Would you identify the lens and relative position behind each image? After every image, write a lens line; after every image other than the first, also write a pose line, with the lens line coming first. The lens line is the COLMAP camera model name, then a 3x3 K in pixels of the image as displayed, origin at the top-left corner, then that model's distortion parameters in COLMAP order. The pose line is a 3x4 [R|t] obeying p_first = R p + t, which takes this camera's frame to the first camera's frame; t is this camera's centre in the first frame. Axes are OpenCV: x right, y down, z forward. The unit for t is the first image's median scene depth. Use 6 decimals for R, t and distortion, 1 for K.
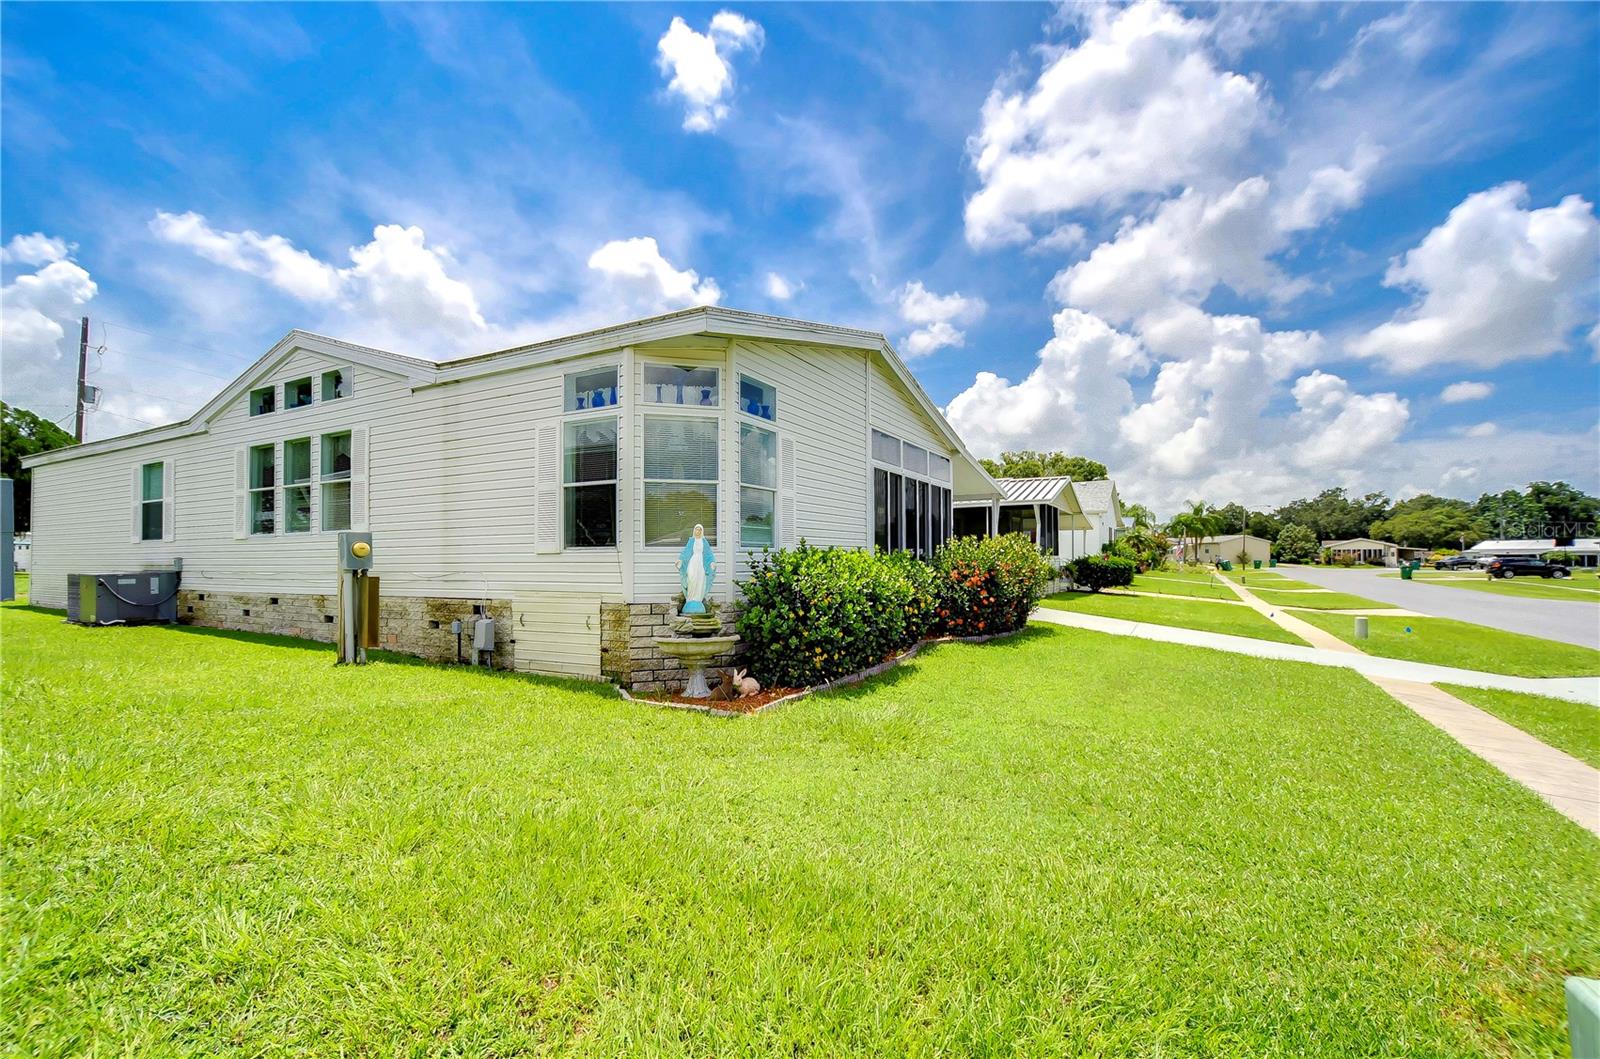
lens RADIAL K [[701.6, 0, 799.5], [0, 701.6, 554.8], [0, 0, 1]] dist [-0.002125, -0.000055]
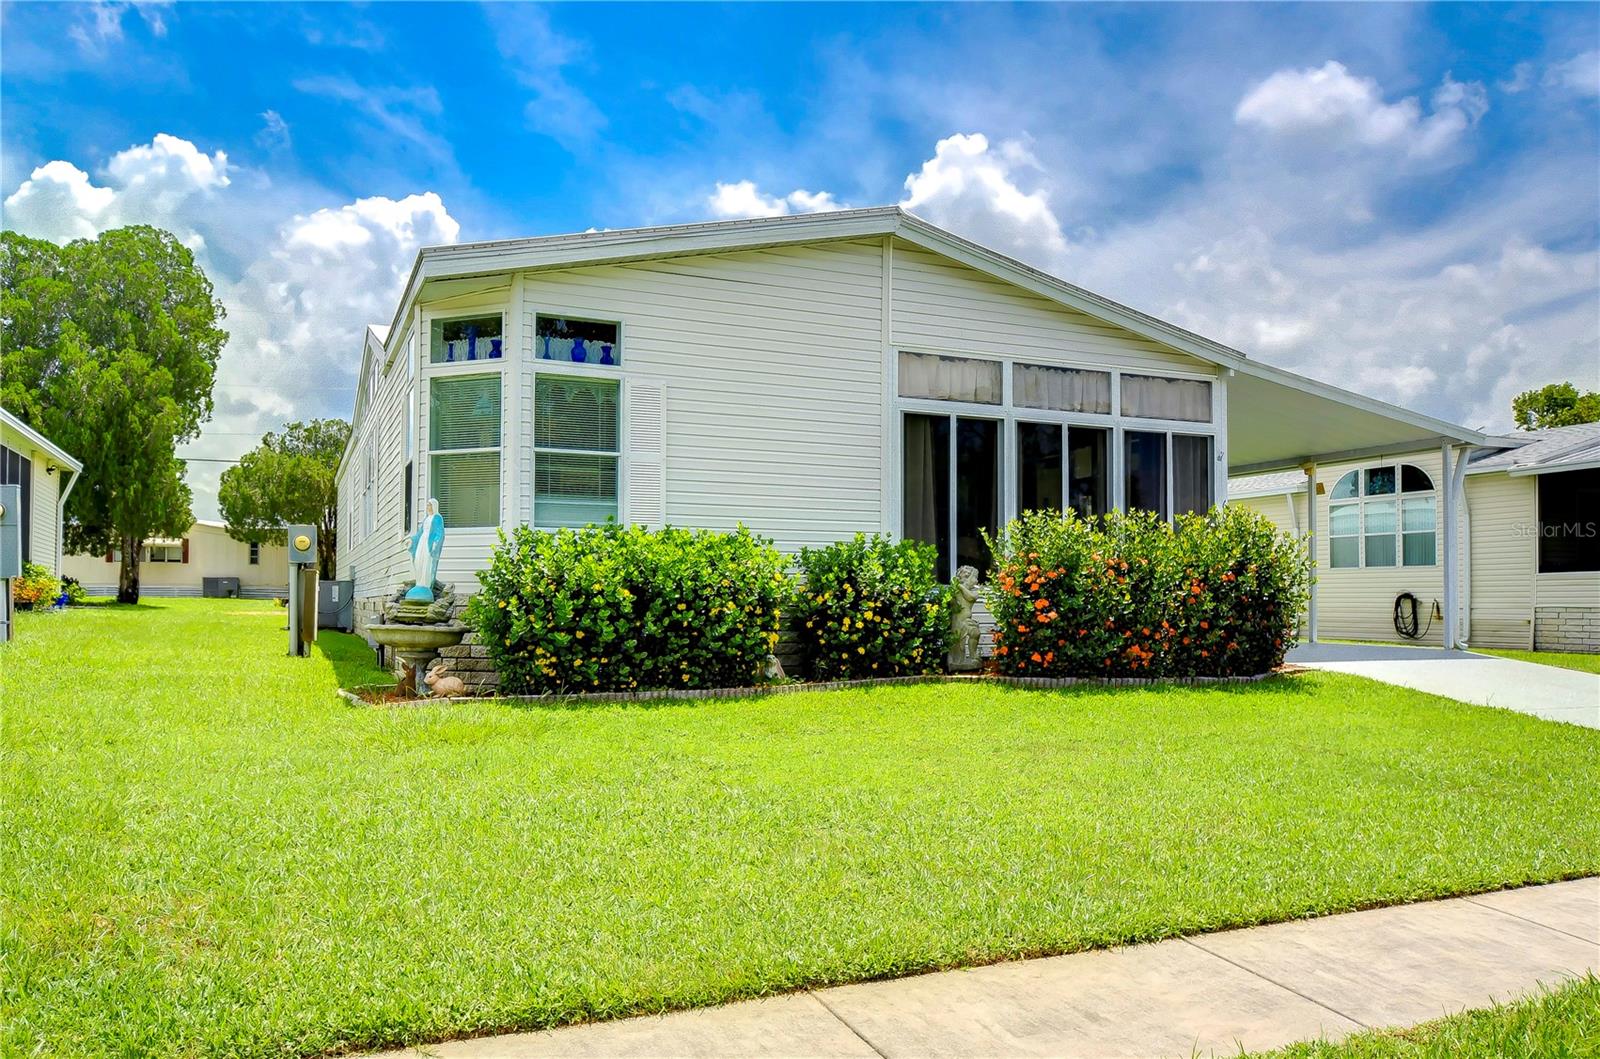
lens RADIAL K [[1156.0, 0, 789.2], [0, 1156.0, 569.8], [0, 0, 1]] dist [-0.001504, -0.001169]
pose [[0.791112, -0.009875, -0.611591, 0.690052], [-0.003367, 0.999784, -0.020498, 0.046258], [0.611661, 0.018276, 0.790909, 0.092140]]
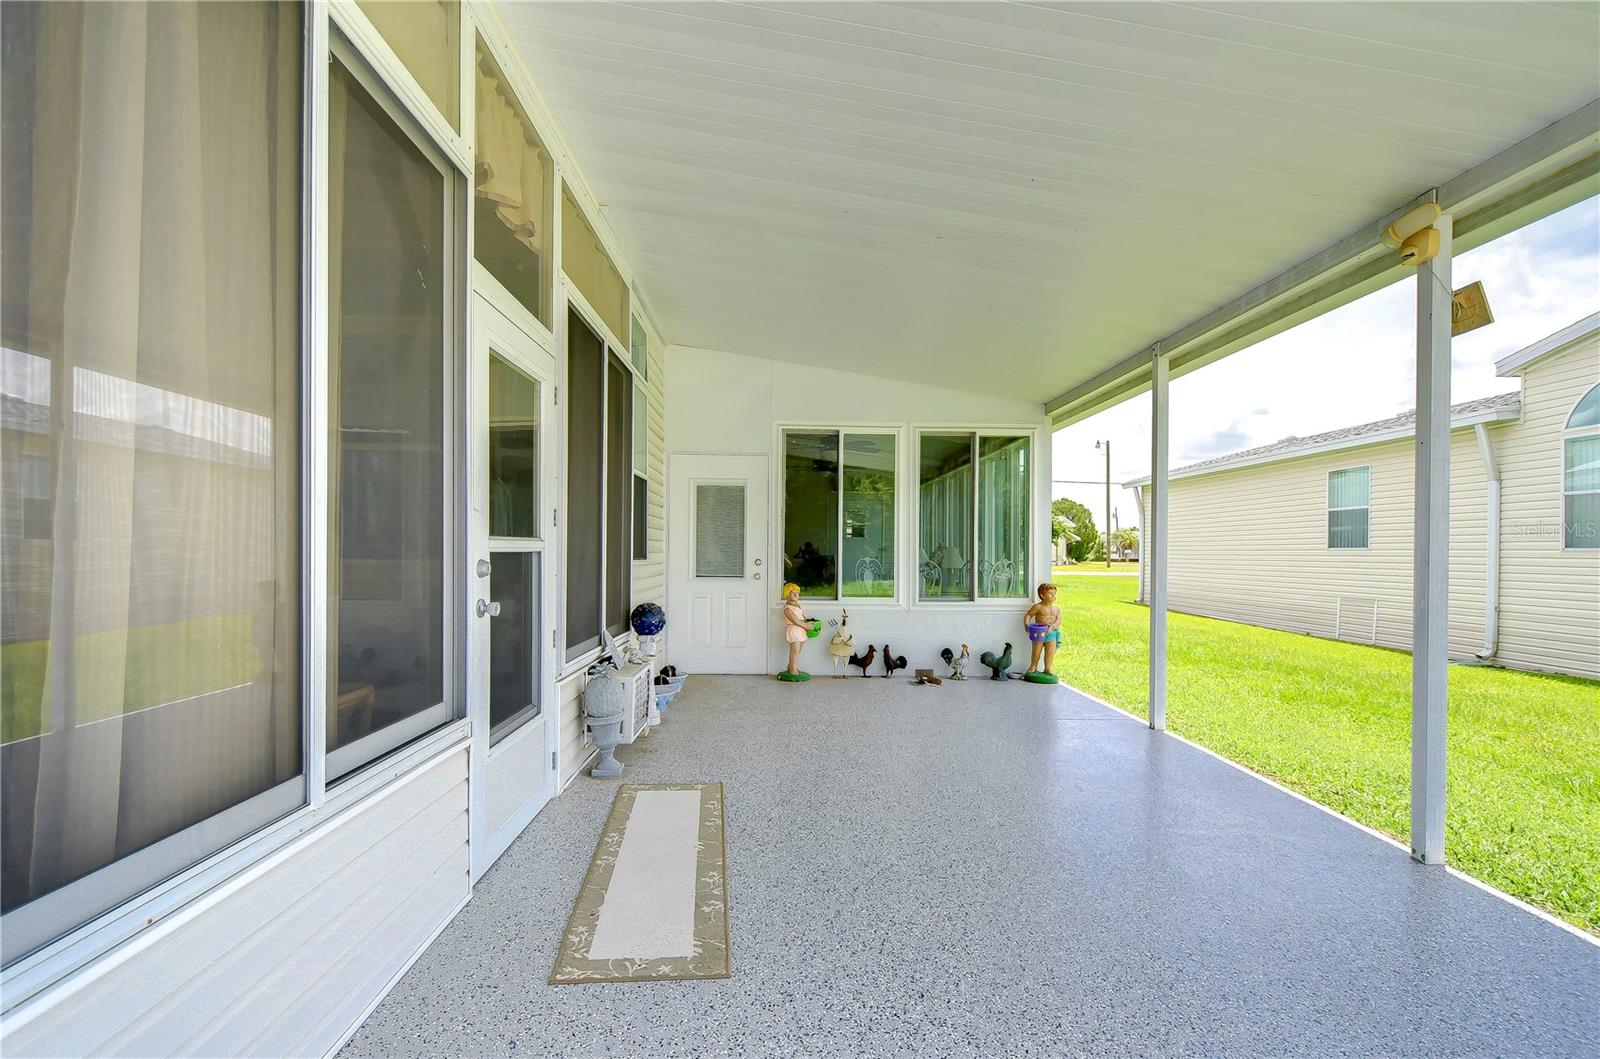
lens RADIAL K [[734.2, 0, 808.8], [0, 734.2, 554.1], [0, 0, 1]] dist [0.017774, -0.015934]
pose [[0.514259, 0.013065, -0.857536, 0.412099], [-0.003314, 0.999907, 0.013247, -0.009301], [0.857629, -0.003971, 0.514254, 1.424506]]
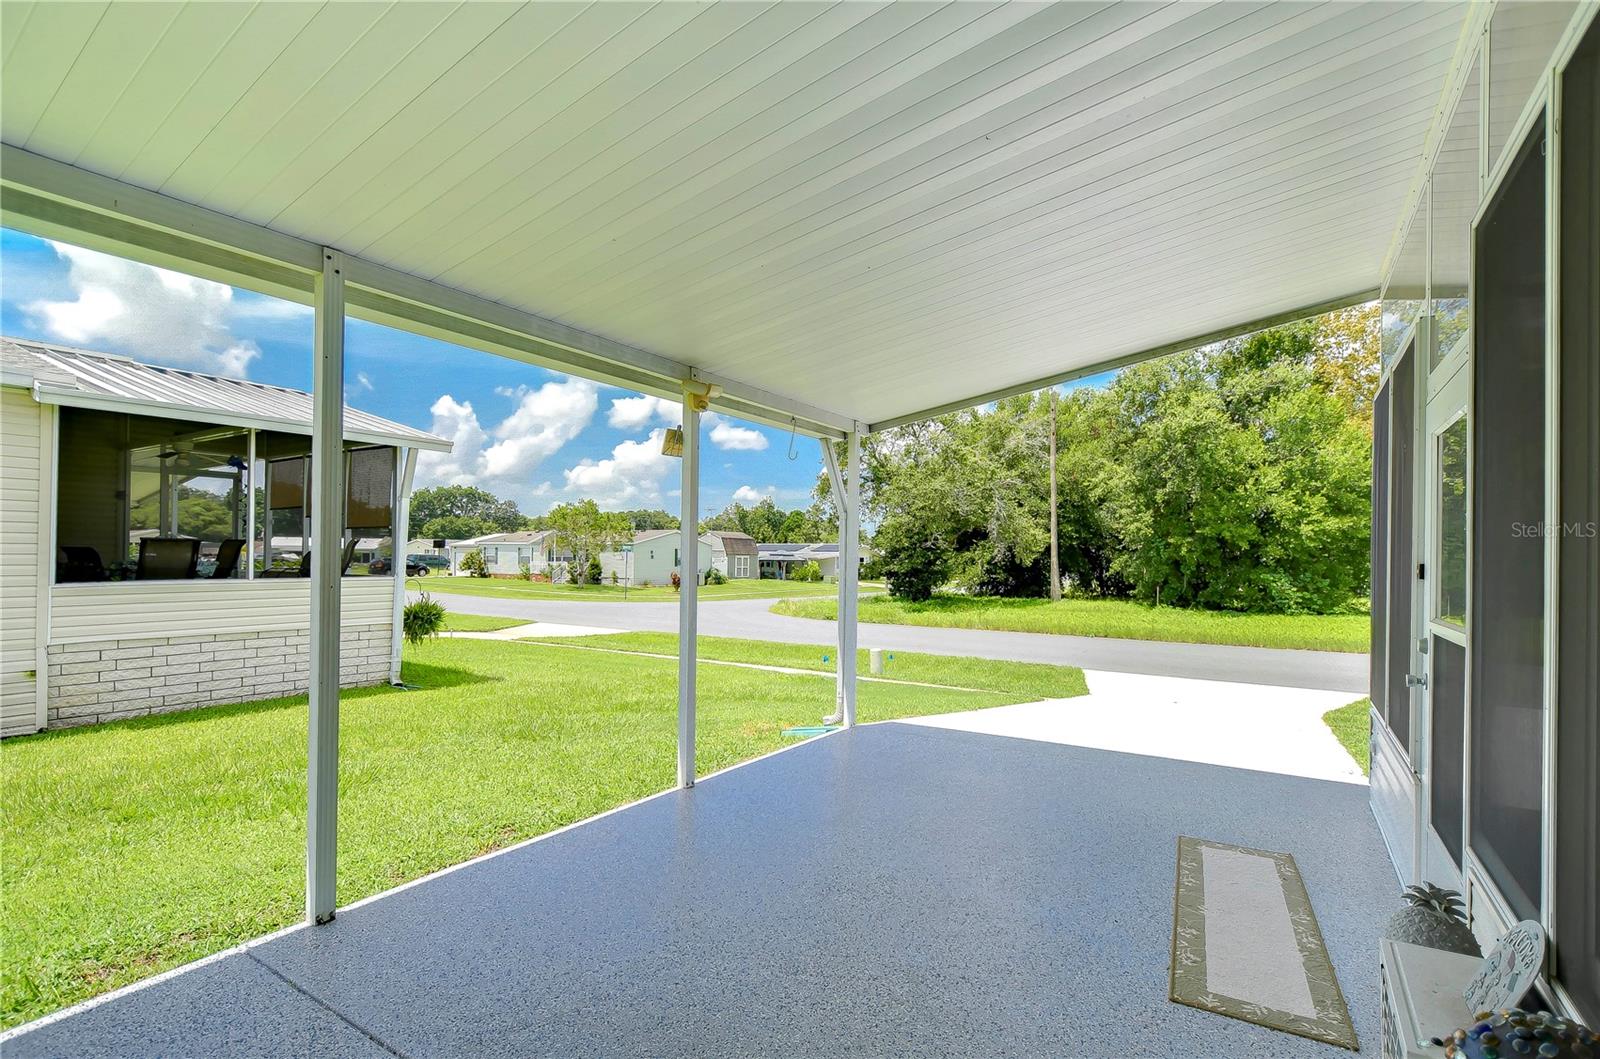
lens RADIAL K [[737.0, 0, 801.8], [0, 737.0, 559.6], [0, 0, 1]] dist [0.002621, 0.000251]
pose [[0.074777, 0.001922, 0.997198, -0.148731], [-0.016462, 0.999864, -0.000693, -0.029031], [-0.997064, -0.016364, 0.074798, 1.668713]]
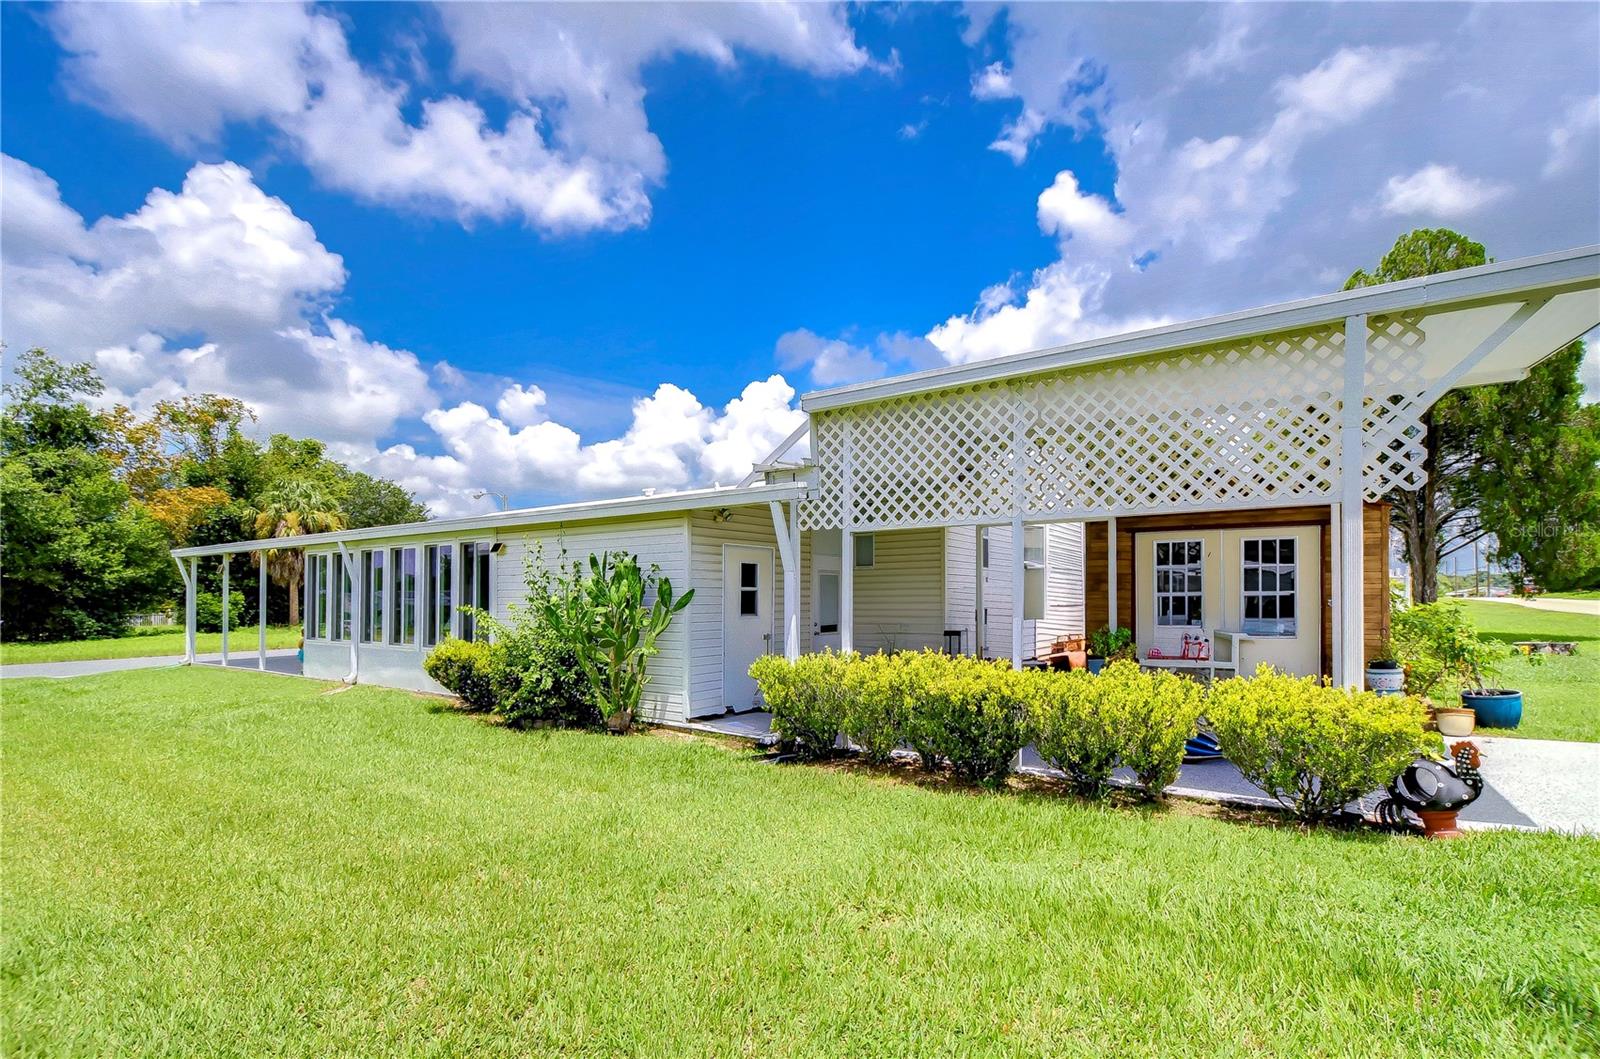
lens RADIAL K [[720.5, 0, 805.2], [0, 720.5, 588.8], [0, 0, 1]] dist [0.020894, -0.014918]
pose [[-0.995355, 0.010069, 0.095747, -1.111798], [0.008544, 0.999830, -0.016332, -0.020447], [-0.095895, -0.015438, -0.995272, 3.226600]]
